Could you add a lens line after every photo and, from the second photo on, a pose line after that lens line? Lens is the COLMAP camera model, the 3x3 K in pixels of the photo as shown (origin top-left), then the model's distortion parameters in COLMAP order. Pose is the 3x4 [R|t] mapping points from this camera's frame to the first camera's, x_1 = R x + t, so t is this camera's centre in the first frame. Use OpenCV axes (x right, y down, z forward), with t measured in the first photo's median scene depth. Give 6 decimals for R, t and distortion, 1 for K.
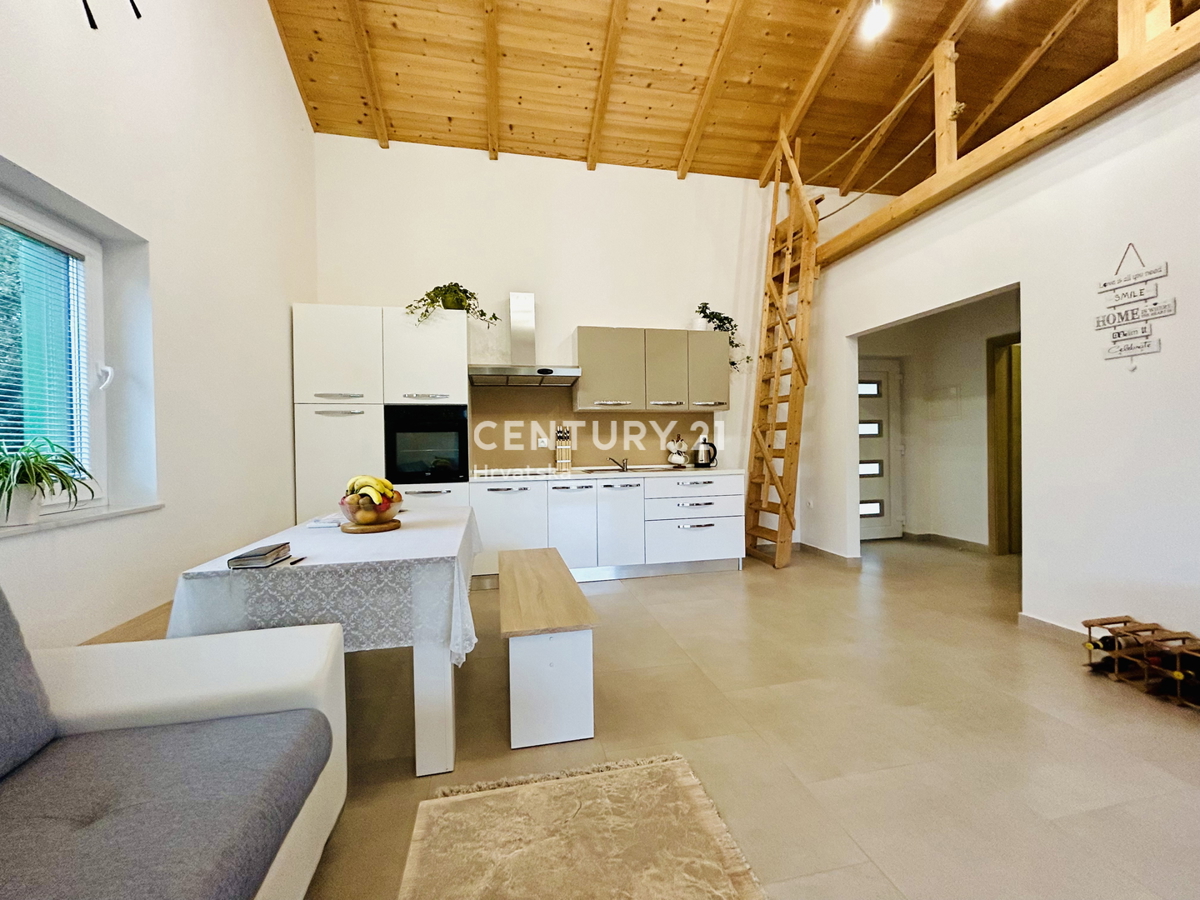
lens RADIAL K [[483.0, 0, 601.1], [0, 483.0, 446.4], [0, 0, 1]] dist [-0.000797, 0.000814]
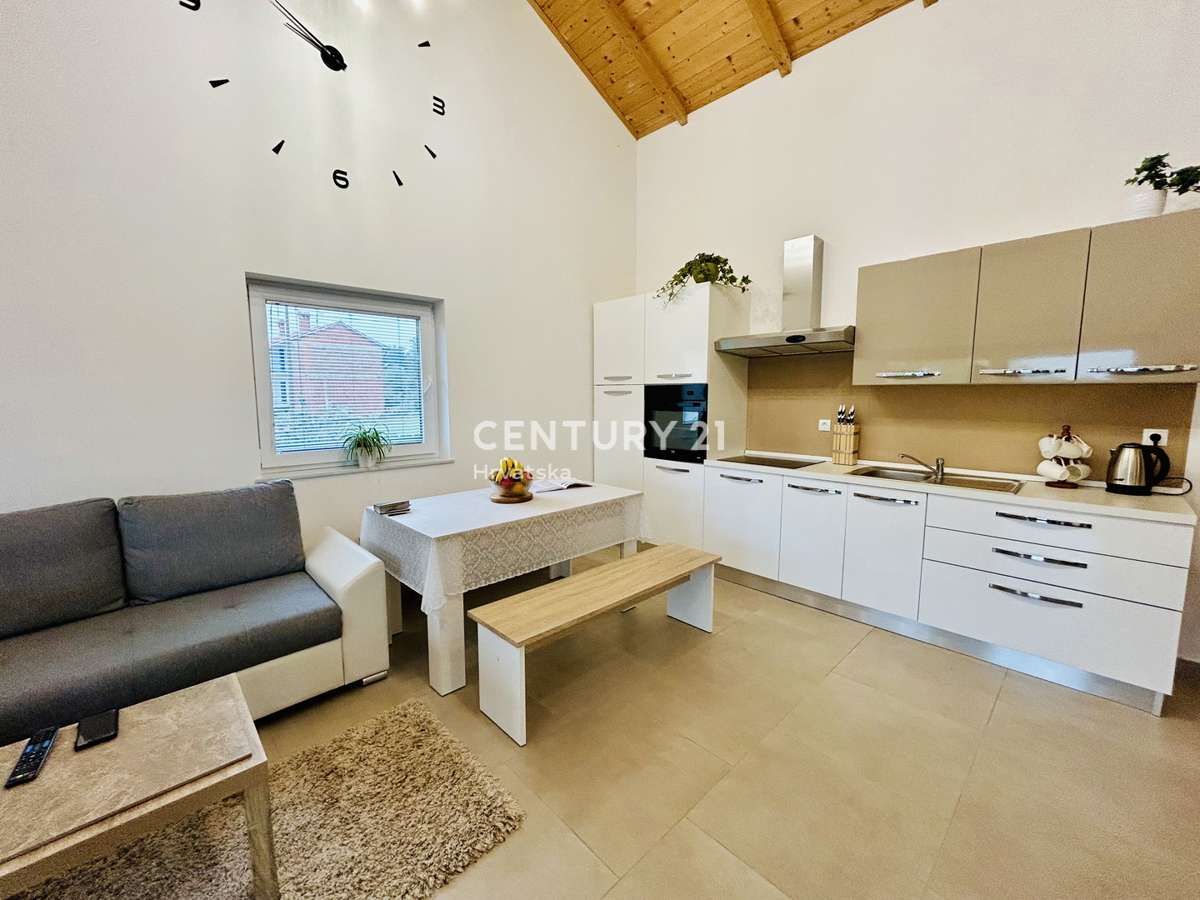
lens RADIAL K [[483.0, 0, 597.5], [0, 483.0, 446.5], [0, 0, 1]] dist [-0.000797, 0.000814]
pose [[0.525064, 0.105746, -0.844468, 0.400746], [-0.013115, 0.993138, 0.116209, -0.067154], [0.850962, -0.049942, 0.522848, 0.297248]]
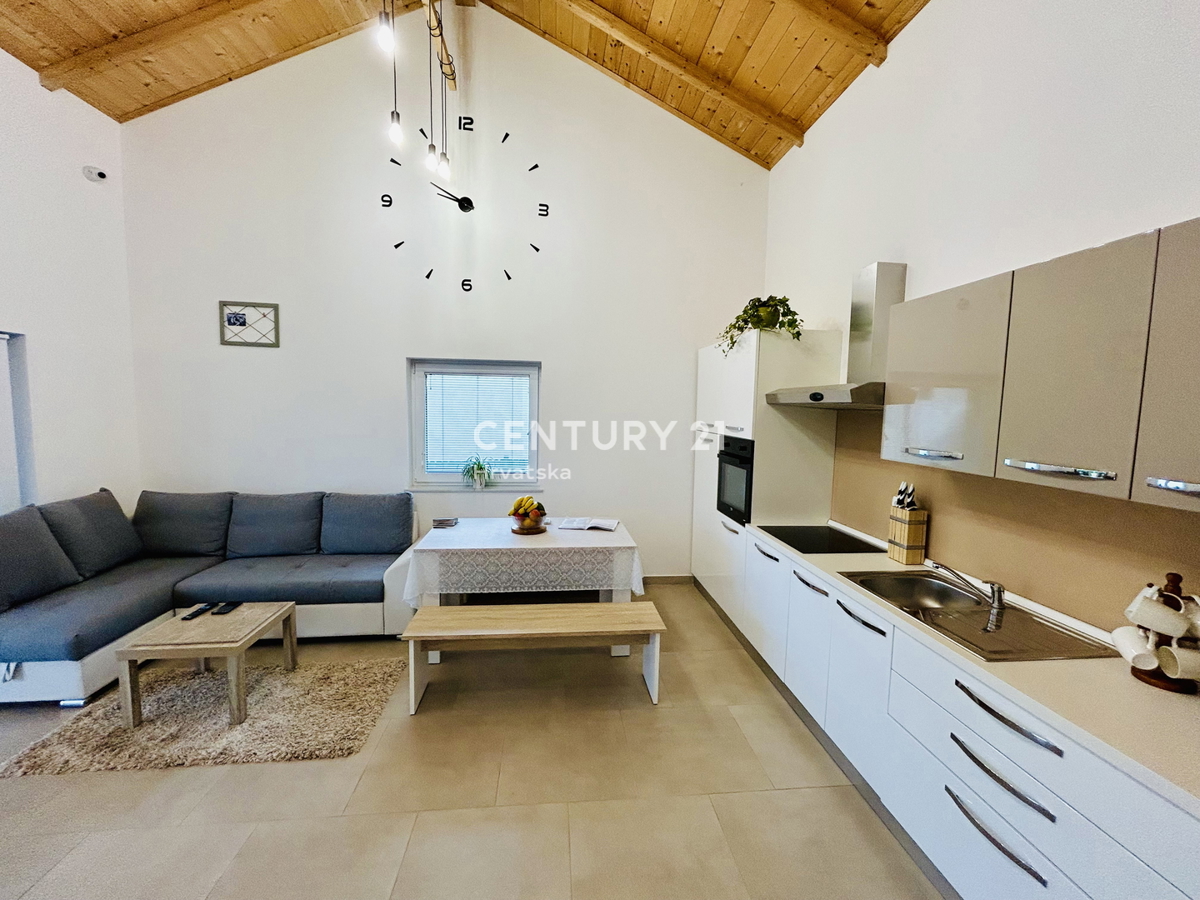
lens RADIAL K [[483.0, 0, 598.4], [0, 483.0, 446.5], [0, 0, 1]] dist [-0.000797, 0.000814]
pose [[-0.108588, 0.096125, -0.989429, 0.568298], [-0.025552, 0.994715, 0.099443, -0.144919], [0.993758, 0.036080, -0.105557, 0.773842]]
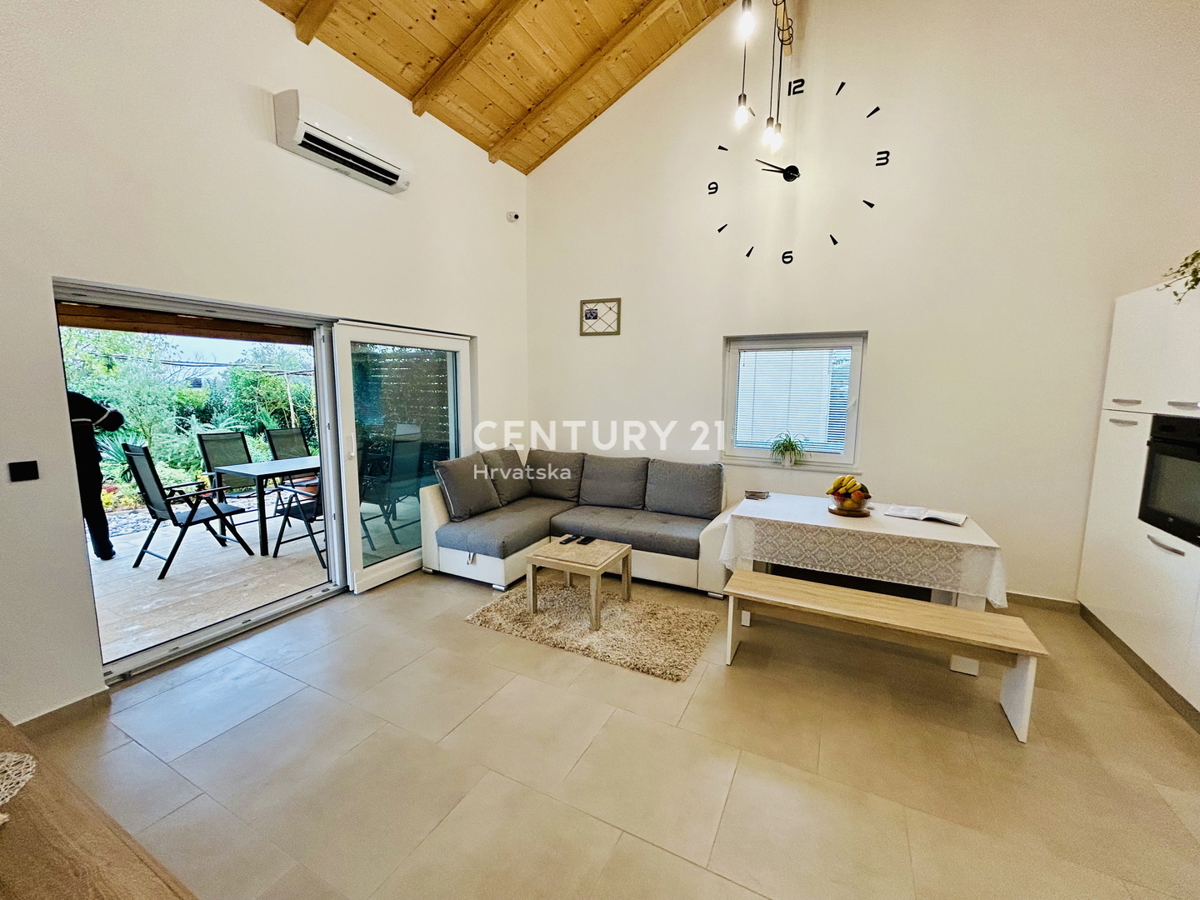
lens RADIAL K [[483.0, 0, 600.2], [0, 483.0, 446.1], [0, 0, 1]] dist [-0.000797, 0.000814]
pose [[-0.628698, 0.106035, -0.770386, 0.610788], [-0.004460, 0.990152, 0.139923, -0.126739], [0.777637, 0.091405, -0.622034, 0.732773]]
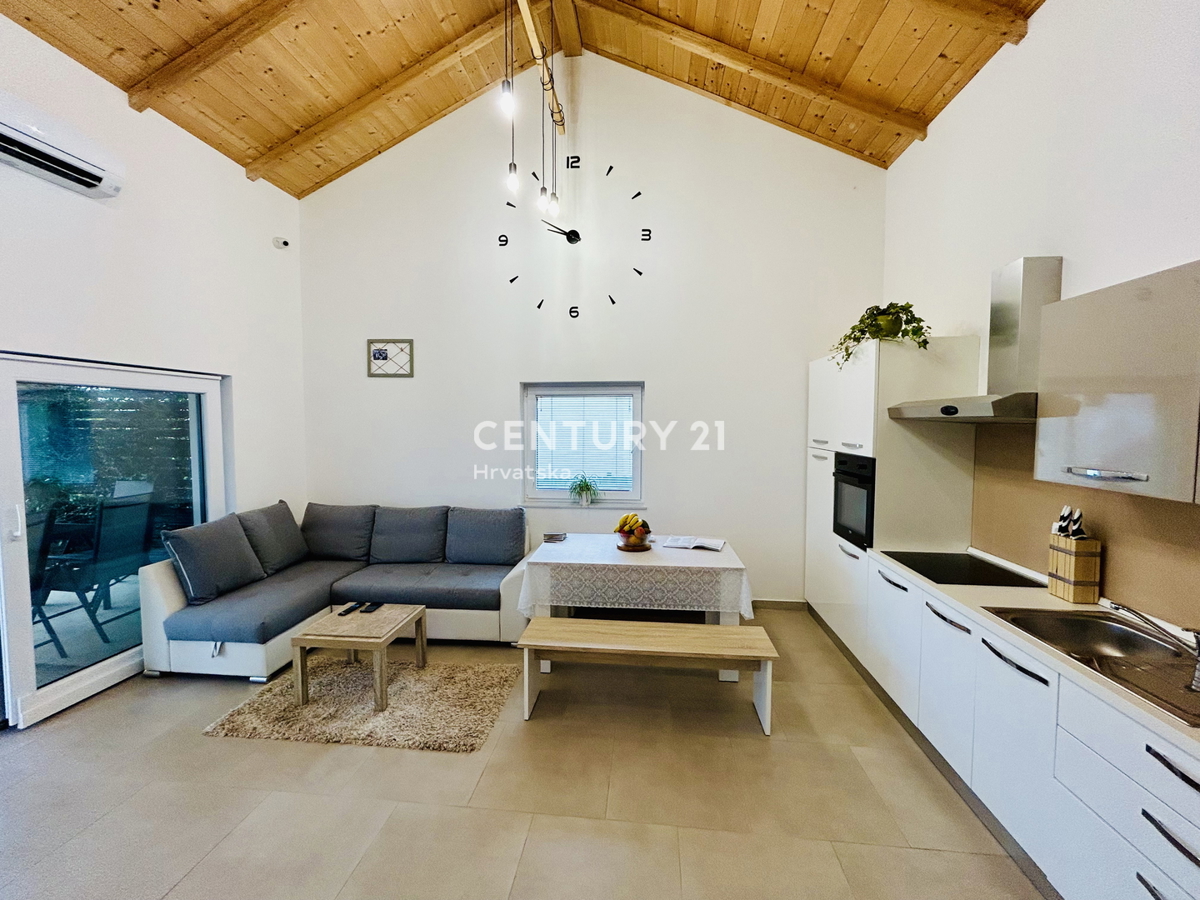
lens RADIAL K [[483.0, 0, 598.7], [0, 483.0, 446.5], [0, 0, 1]] dist [-0.000797, 0.000814]
pose [[-0.309144, 0.063609, -0.948886, 0.581566], [-0.002653, 0.997699, 0.067746, -0.148958], [0.951012, 0.023461, -0.308264, 0.769696]]
